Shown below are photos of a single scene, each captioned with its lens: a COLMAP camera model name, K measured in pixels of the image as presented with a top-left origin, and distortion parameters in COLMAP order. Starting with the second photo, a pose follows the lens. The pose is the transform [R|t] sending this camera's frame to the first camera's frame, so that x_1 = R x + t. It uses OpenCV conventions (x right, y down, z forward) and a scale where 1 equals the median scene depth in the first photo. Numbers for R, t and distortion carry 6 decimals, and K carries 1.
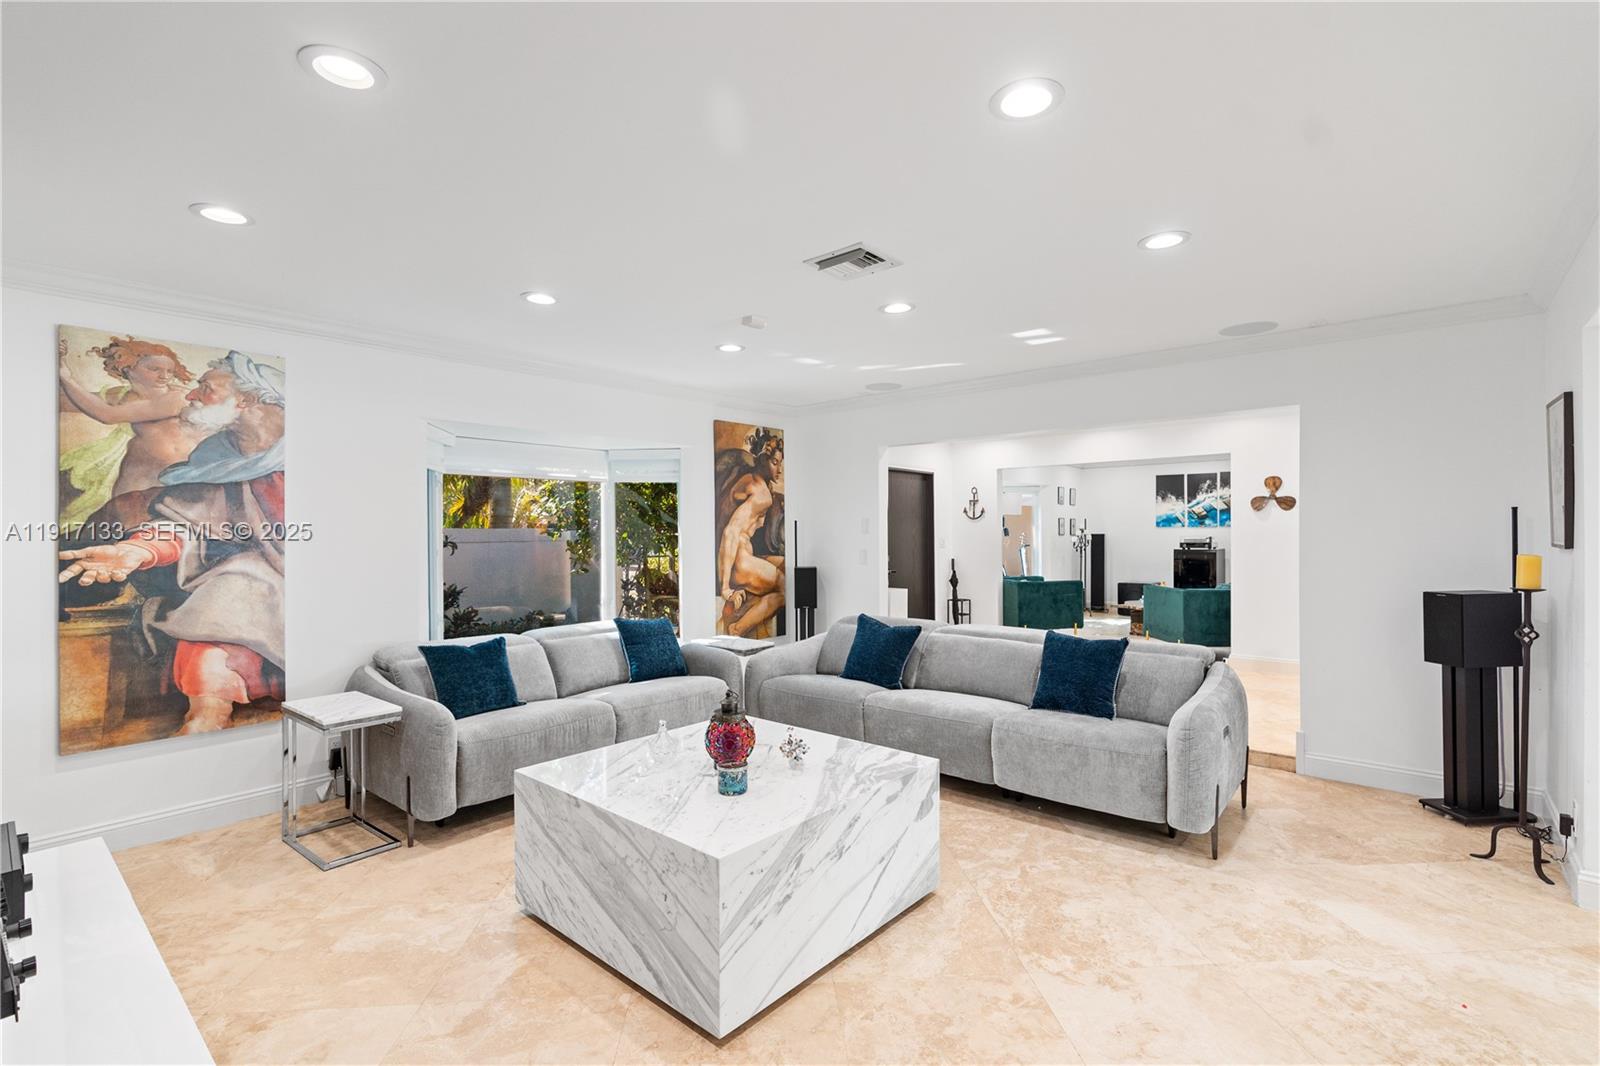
lens RADIAL K [[730.1, 0, 803.5], [0, 730.1, 532.8], [0, 0, 1]] dist [-0.019273, 0.000532]
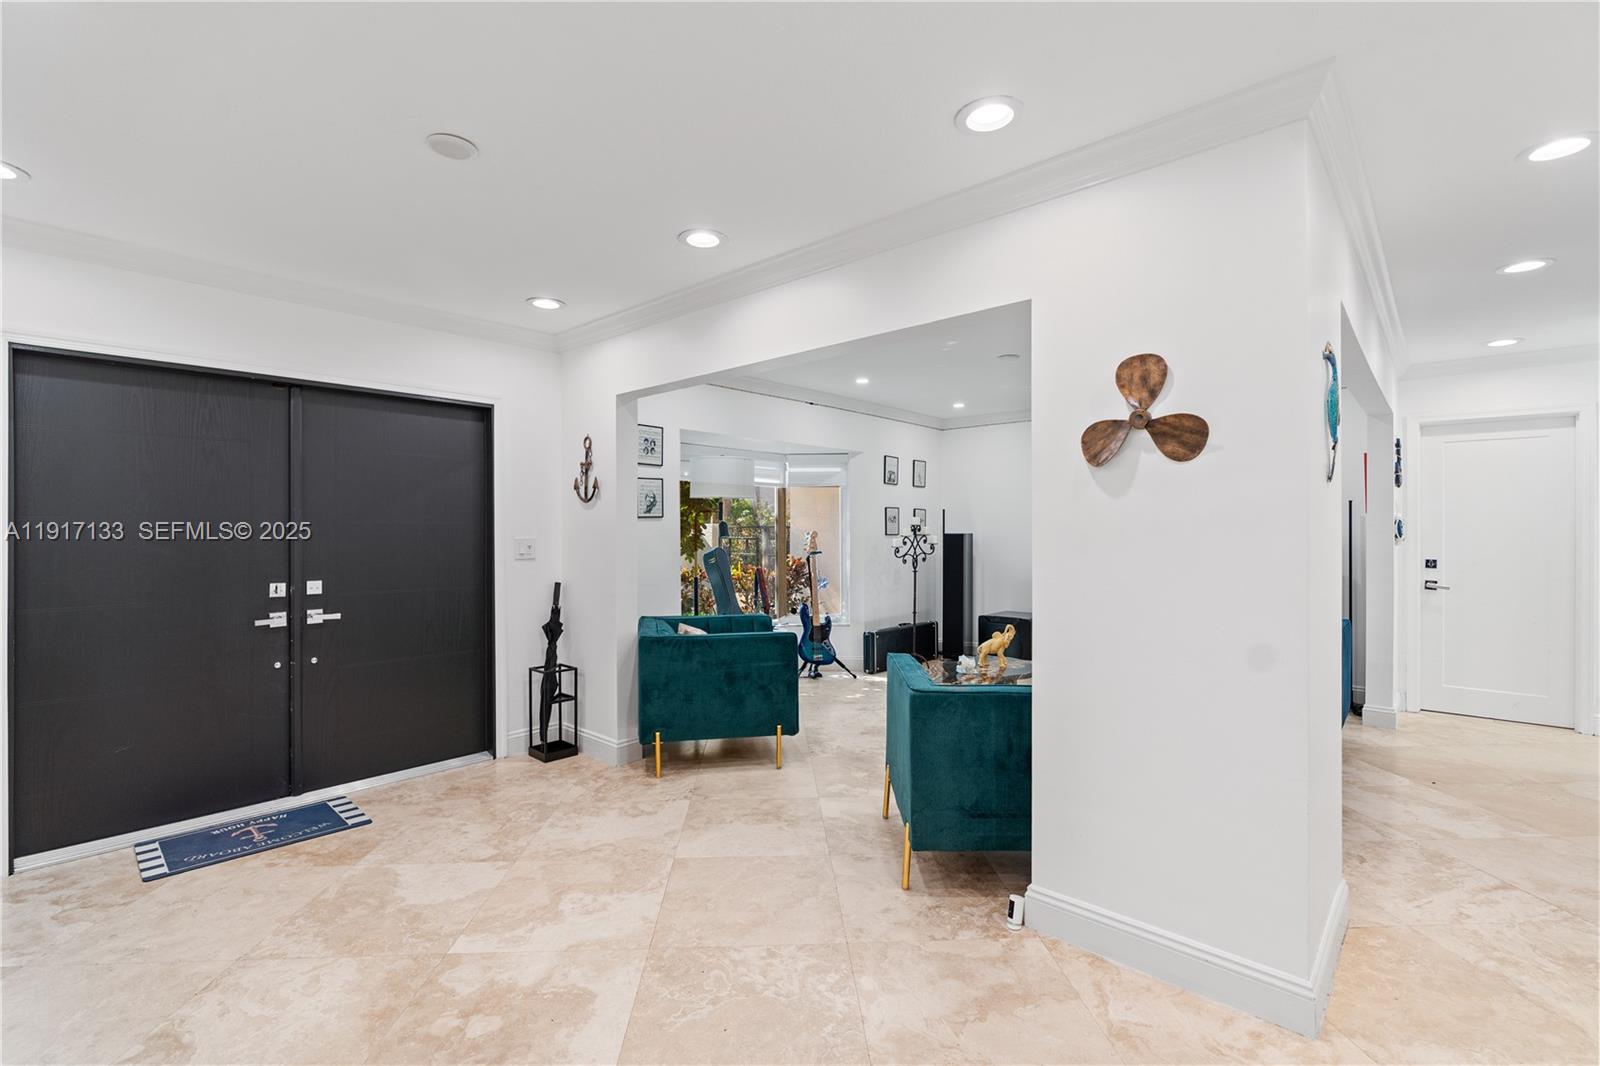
lens RADIAL K [[730.1, 0, 800.8], [0, 730.1, 530.7], [0, 0, 1]] dist [-0.019273, 0.000532]
pose [[0.999443, 0.004572, -0.033052, 0.313139], [-0.004621, 0.999988, -0.001415, 0.000317], [0.033046, 0.001567, 0.999453, 0.415164]]
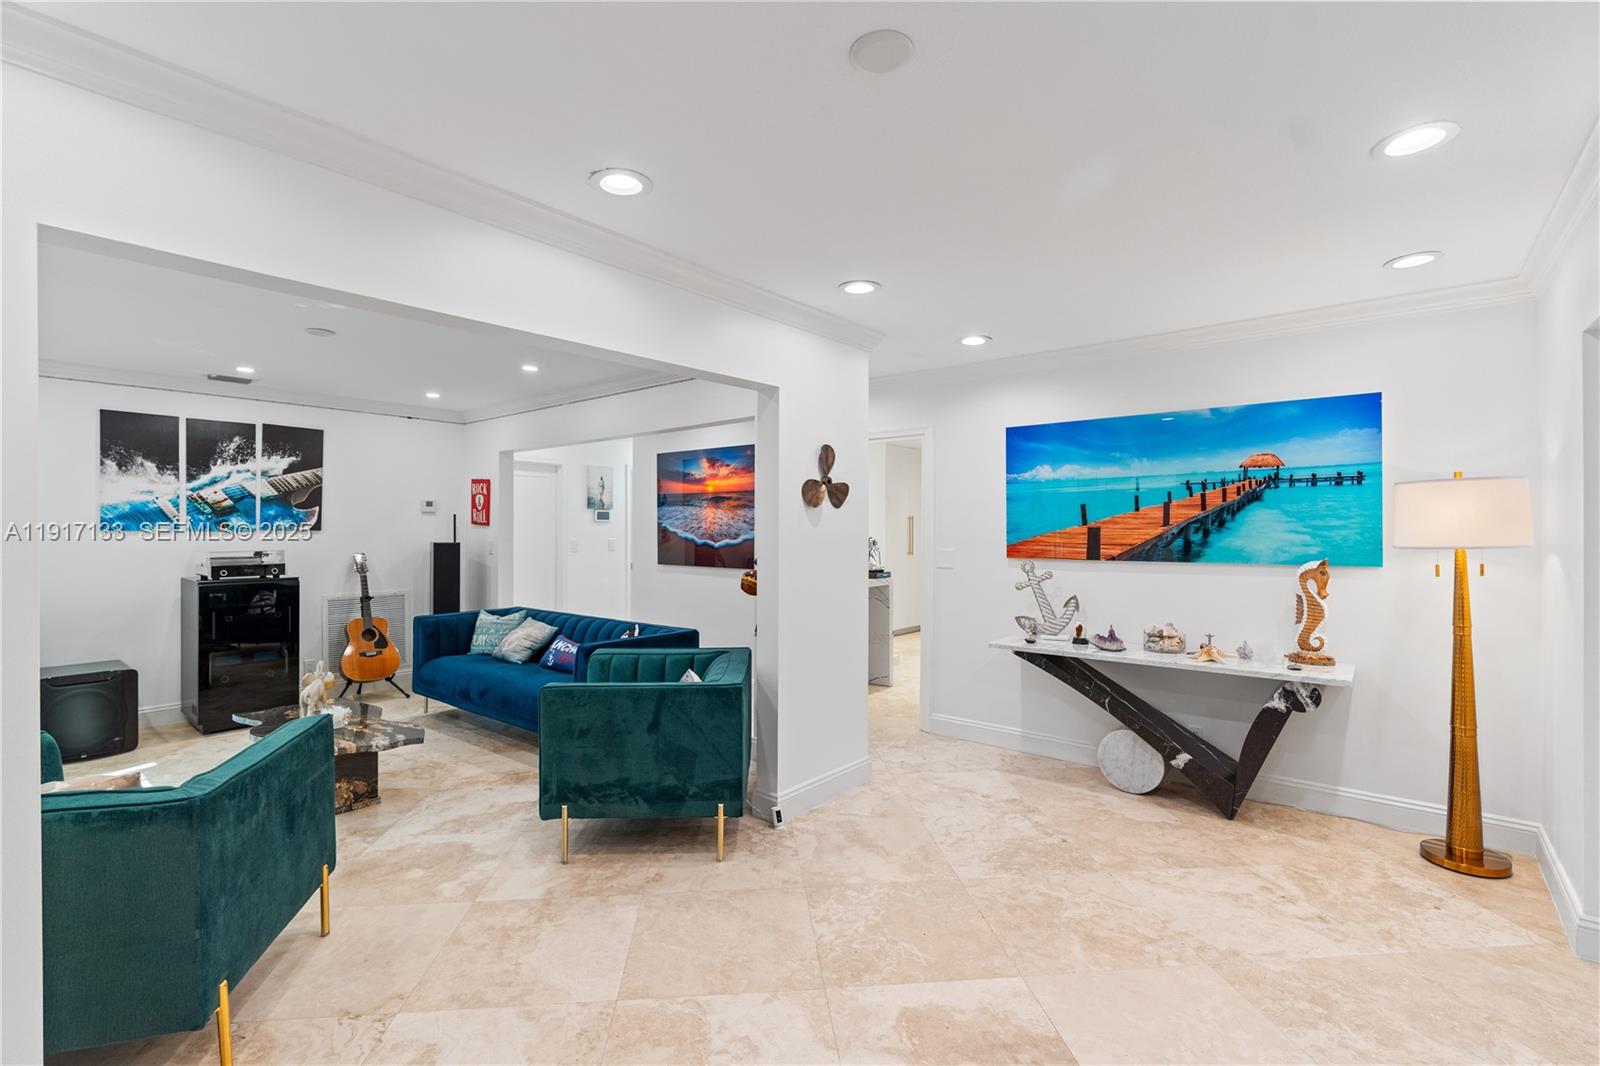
lens RADIAL K [[730.1, 0, 801.7], [0, 730.1, 527.2], [0, 0, 1]] dist [-0.019273, 0.000532]
pose [[-0.027790, 0.002295, 0.999611, 0.057594], [0.002553, 0.999994, -0.002225, -0.008870], [-0.999611, 0.002490, -0.027796, 0.635820]]
